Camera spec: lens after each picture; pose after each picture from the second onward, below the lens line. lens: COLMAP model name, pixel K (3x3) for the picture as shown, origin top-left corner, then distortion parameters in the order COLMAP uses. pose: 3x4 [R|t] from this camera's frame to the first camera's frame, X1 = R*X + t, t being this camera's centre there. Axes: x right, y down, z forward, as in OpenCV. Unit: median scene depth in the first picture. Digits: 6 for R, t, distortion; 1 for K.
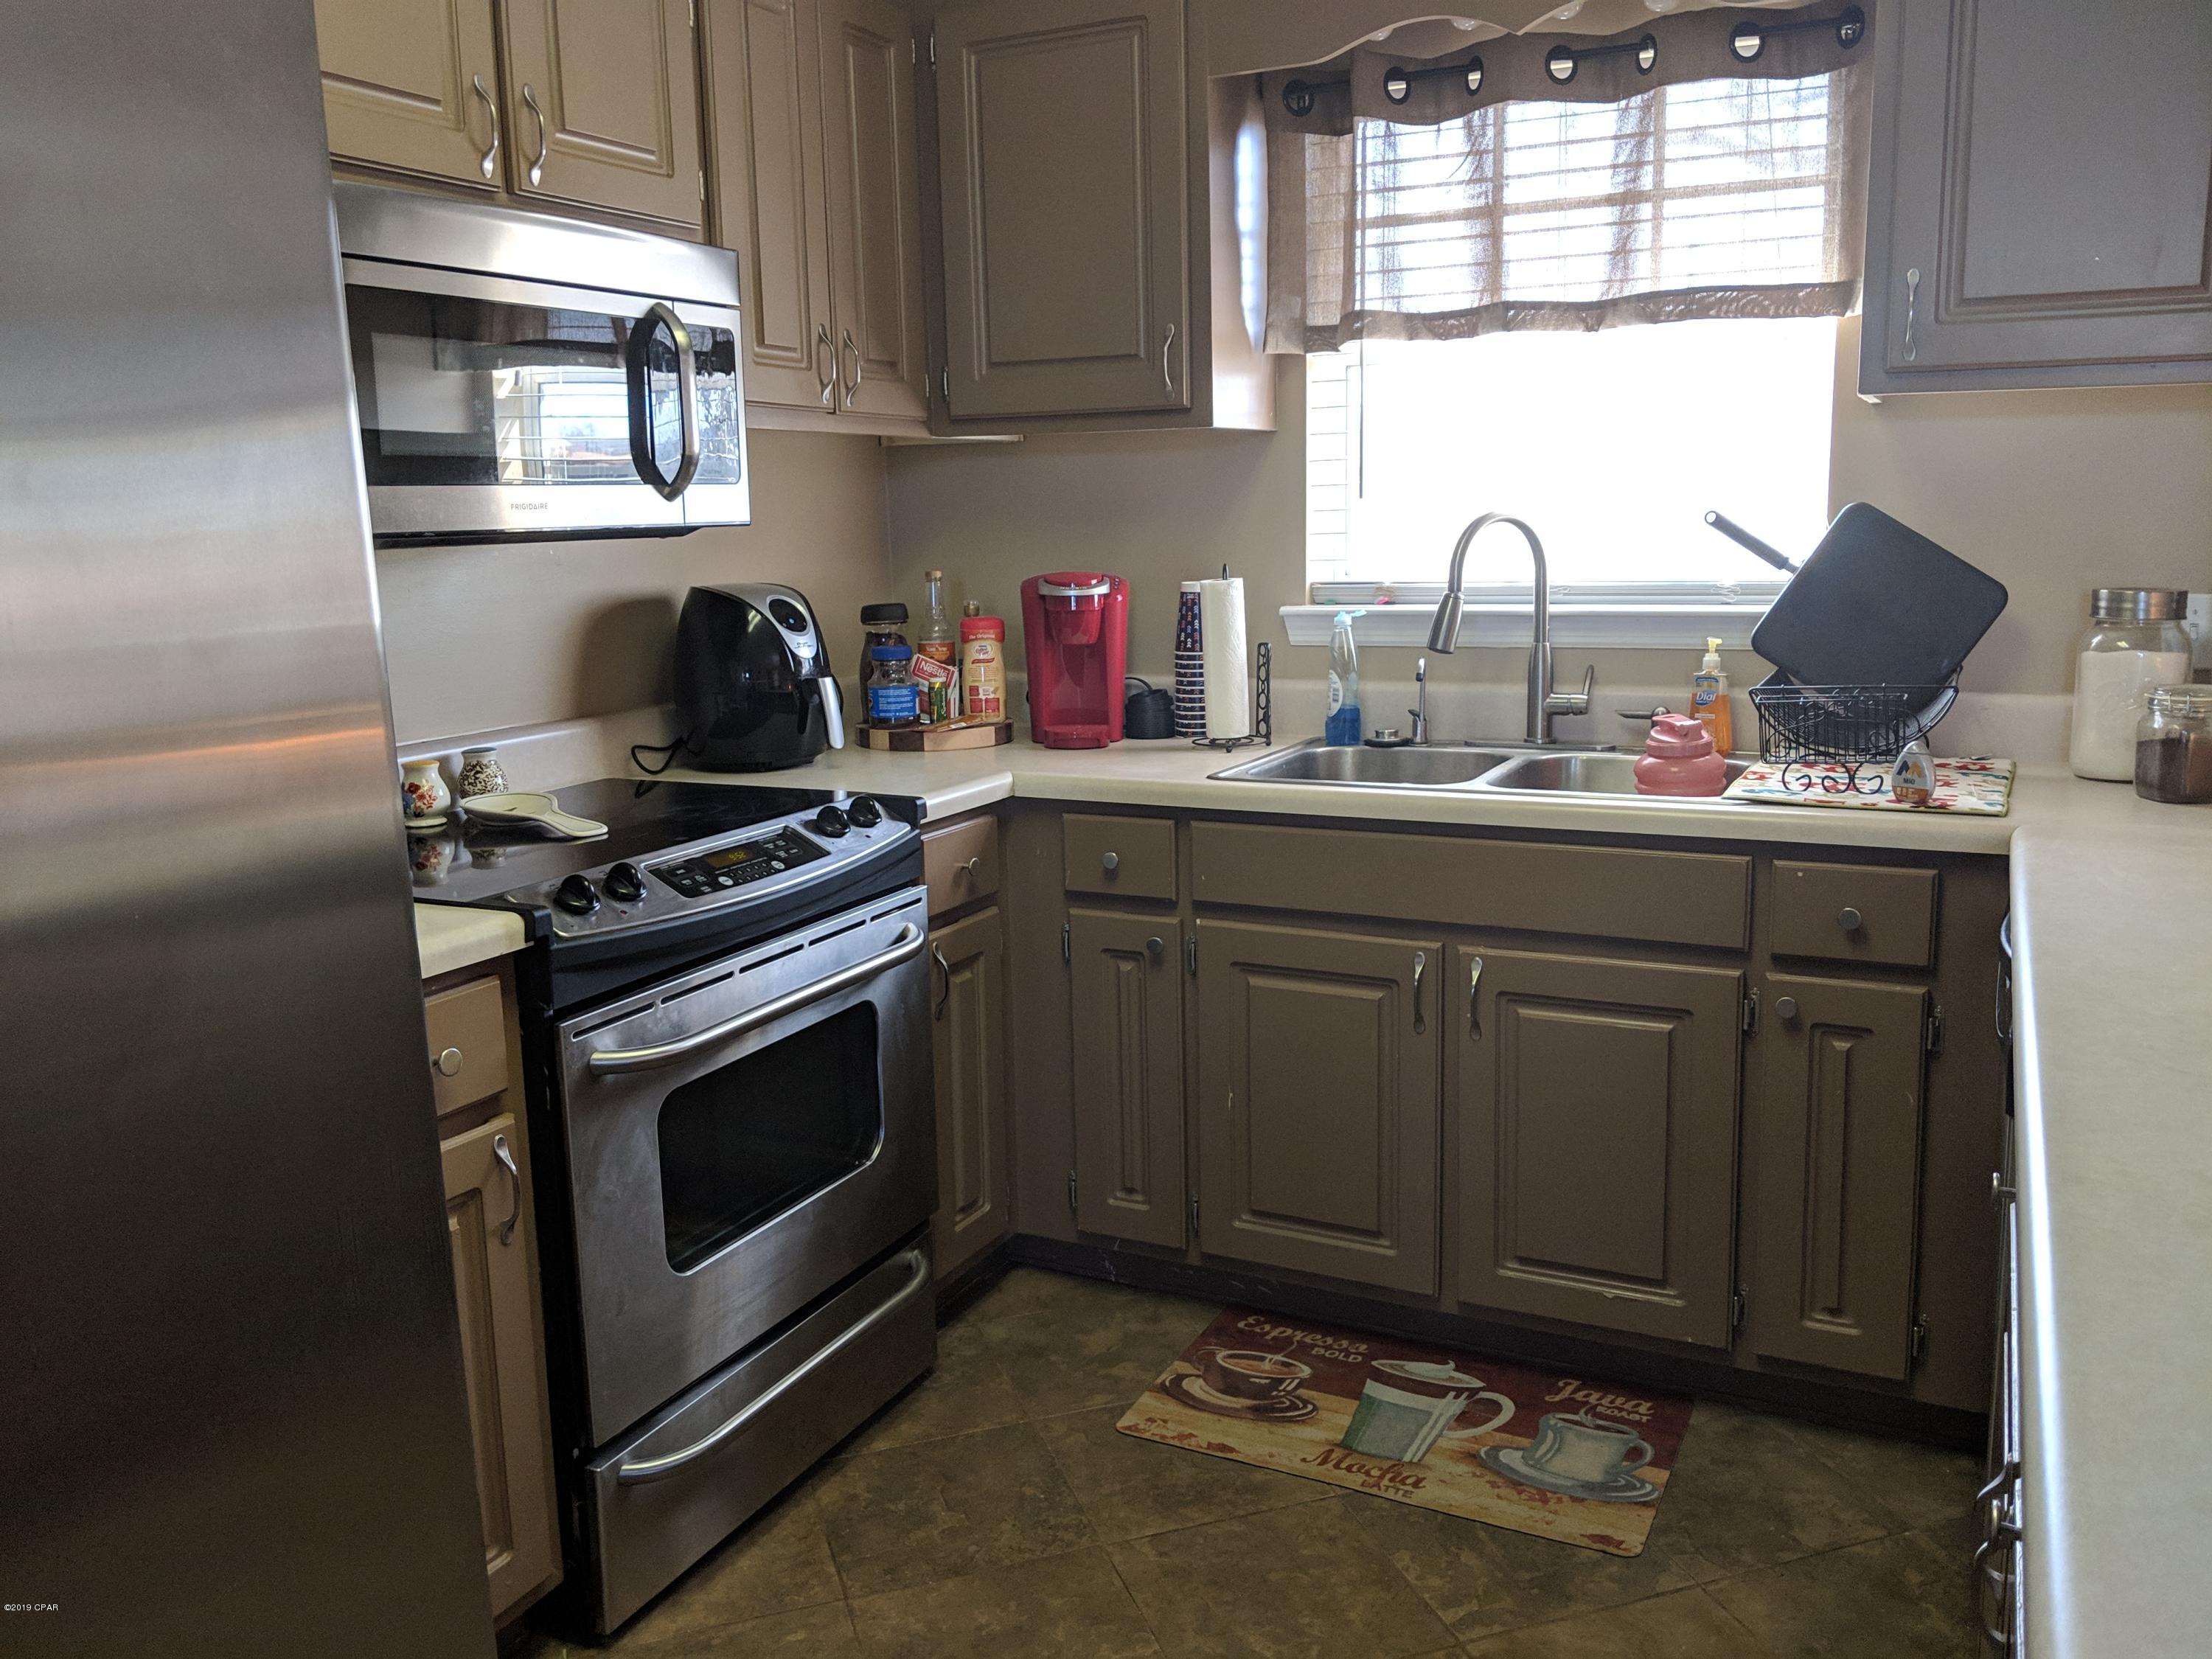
lens RADIAL K [[1760.5, 0, 1106.4], [0, 1760.5, 811.7], [0, 0, 1]] dist [0.026552, -0.053903]
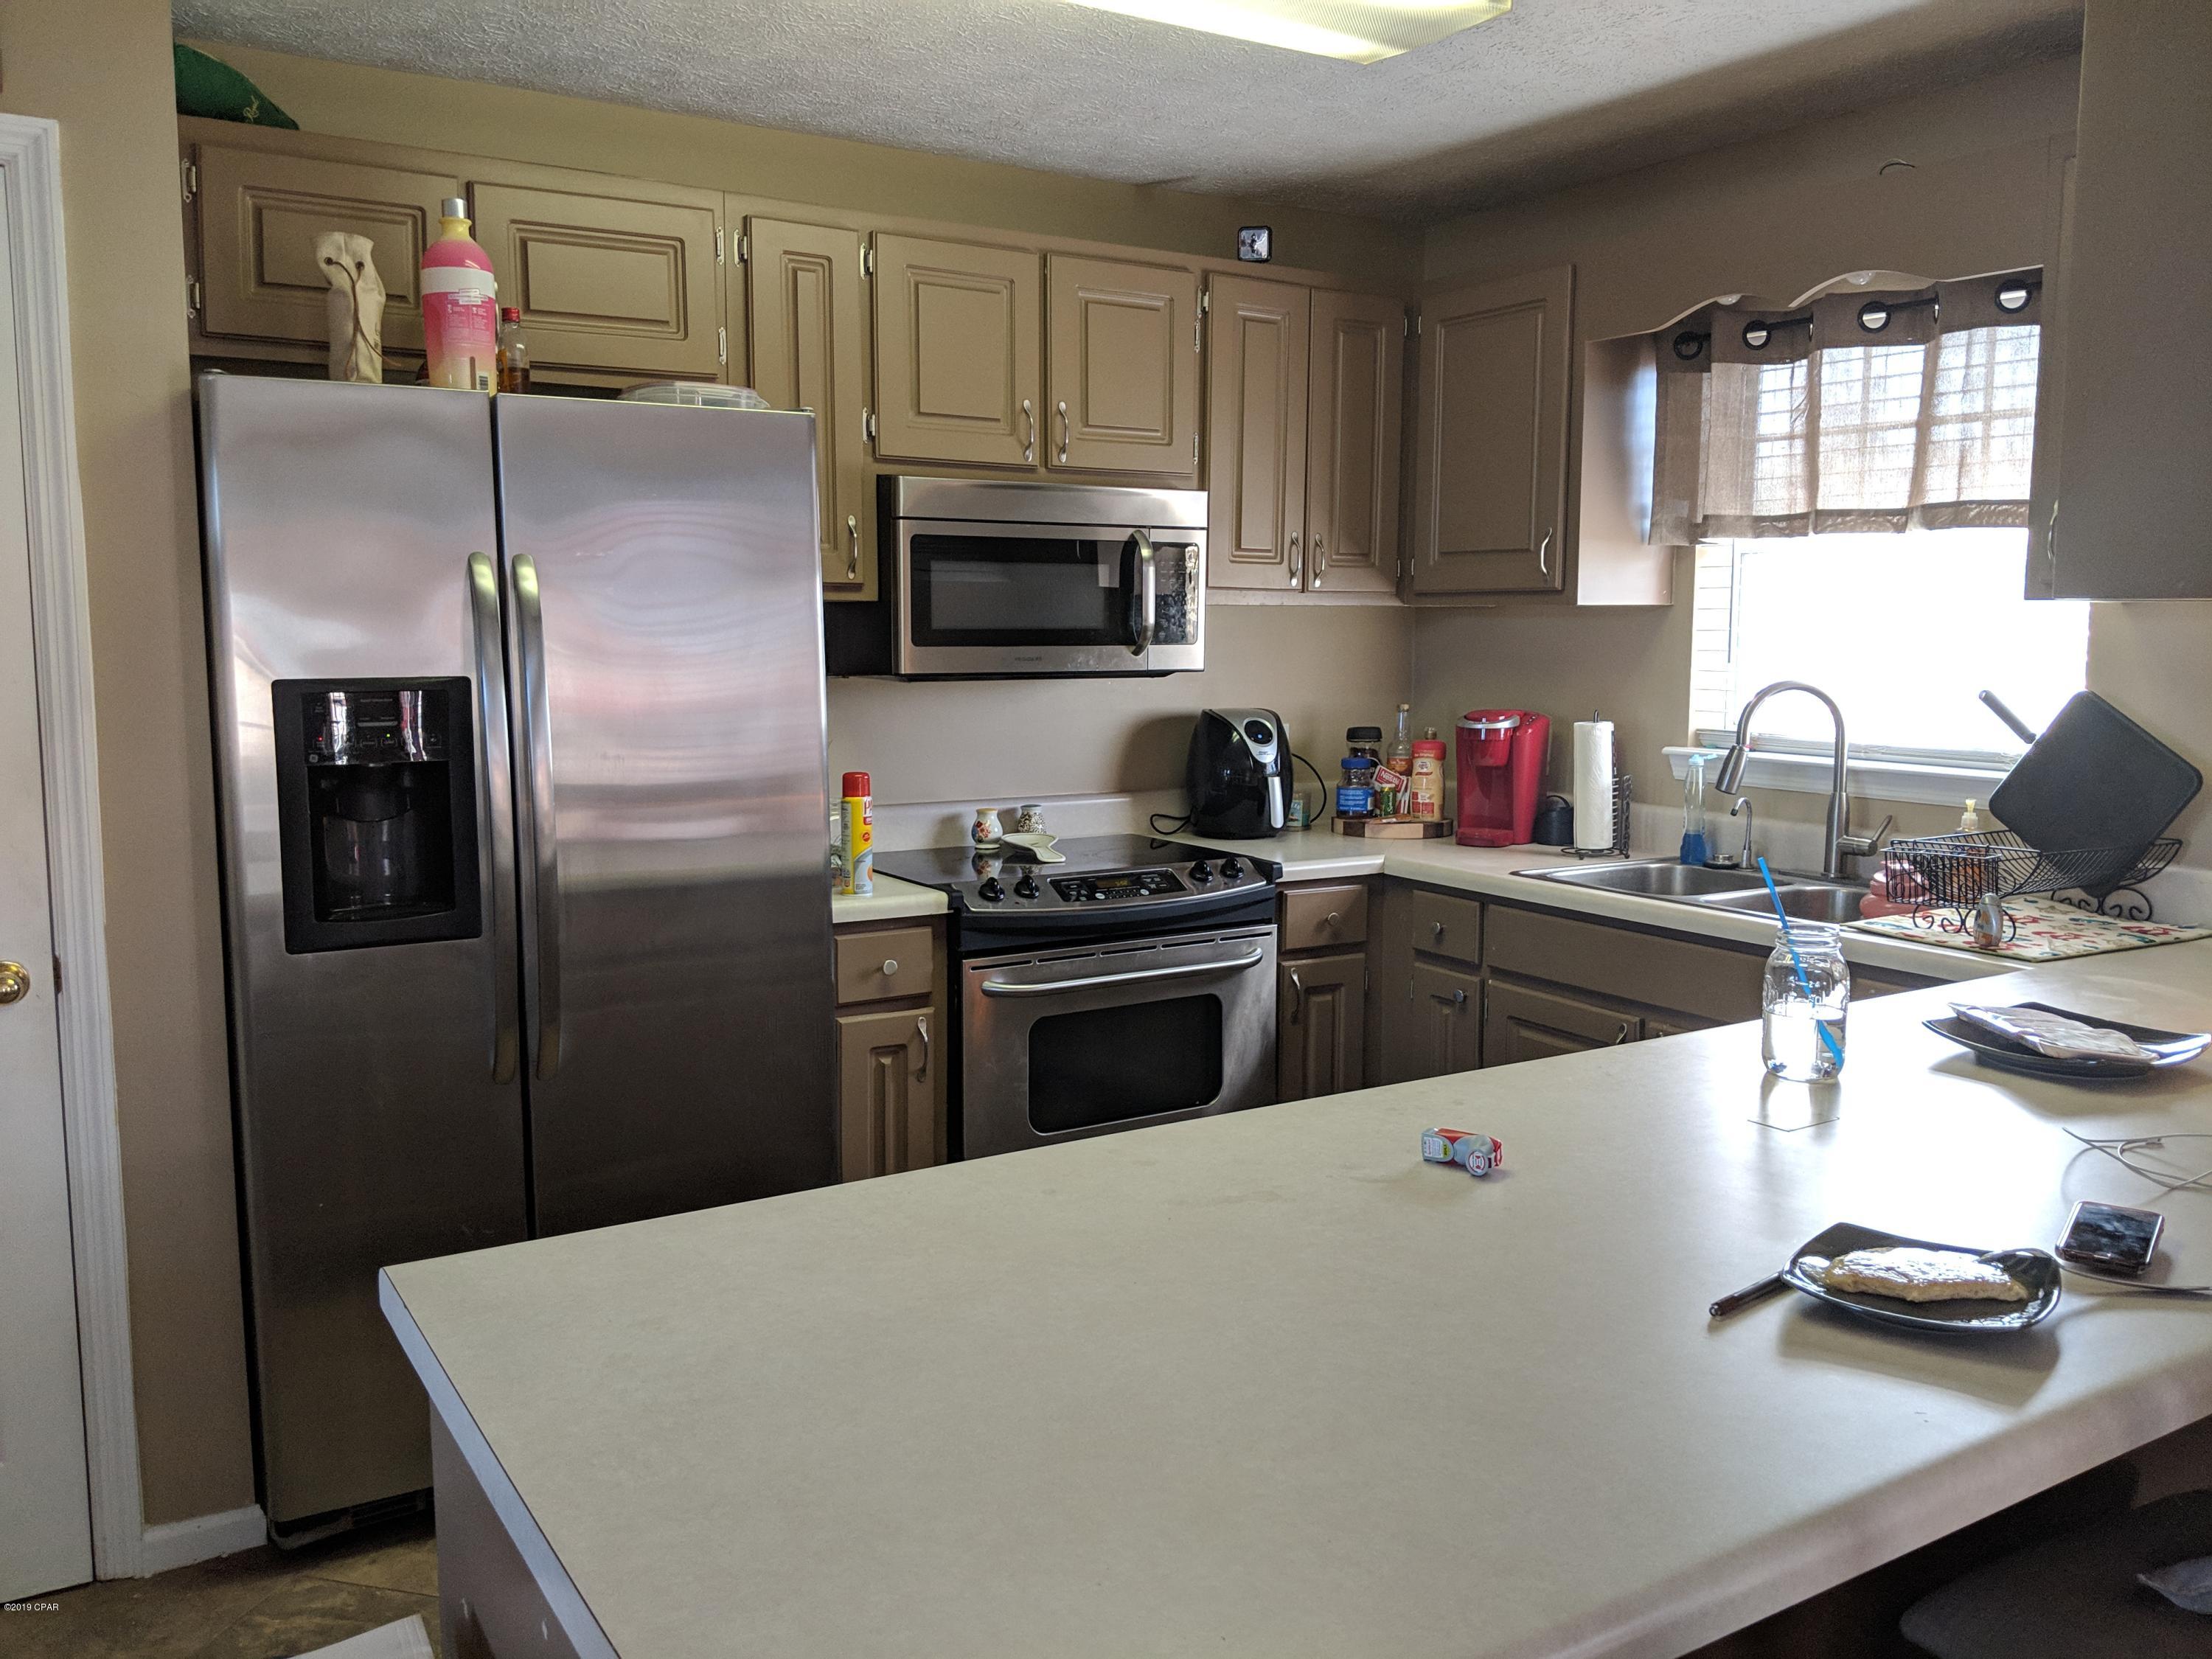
lens RADIAL K [[1760.5, 0, 1096.2], [0, 1760.5, 816.7], [0, 0, 1]] dist [0.026552, -0.053903]
pose [[0.845920, 0.084054, -0.526644, 0.472300], [-0.112375, 0.993423, -0.021948, 0.002557], [0.521336, 0.077748, 0.849802, -0.275007]]
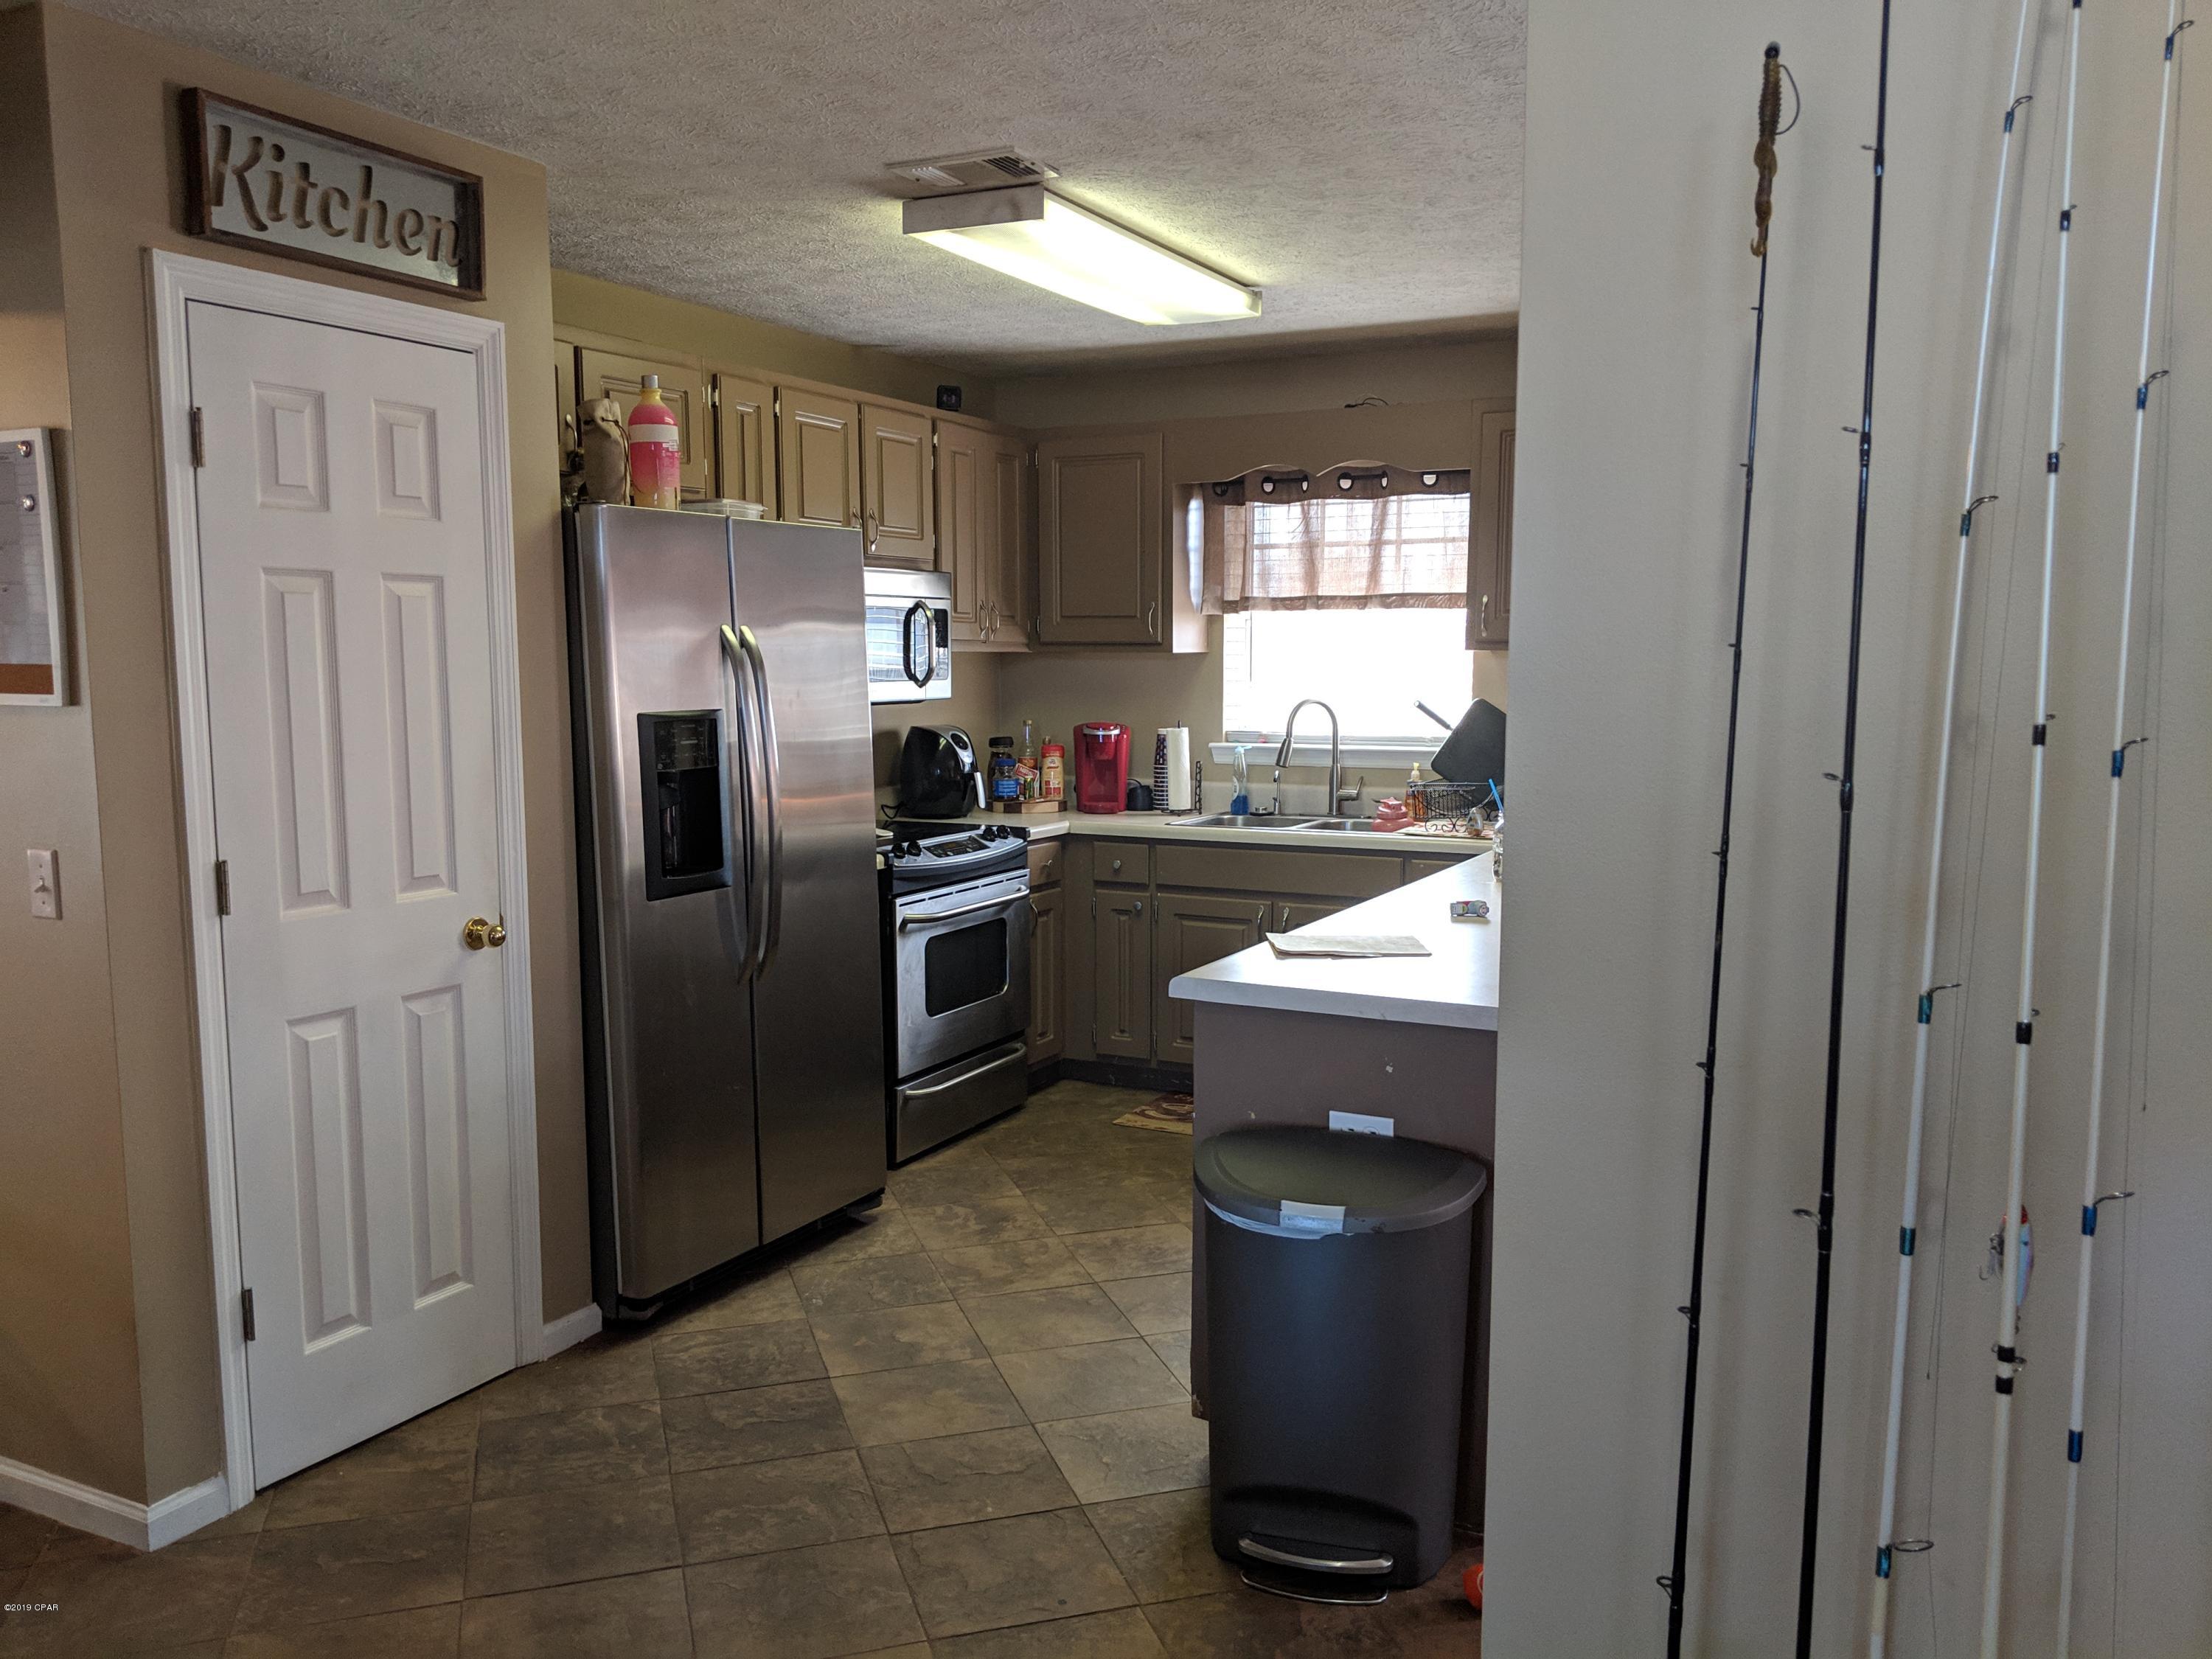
lens RADIAL K [[1760.5, 0, 1118.4], [0, 1760.5, 869.4], [0, 0, 1]] dist [0.026552, -0.053903]
pose [[0.999737, 0.022721, -0.003224, 0.011079], [-0.022847, 0.998644, -0.046782, 0.127105], [0.002157, 0.046843, 0.998900, -1.024029]]
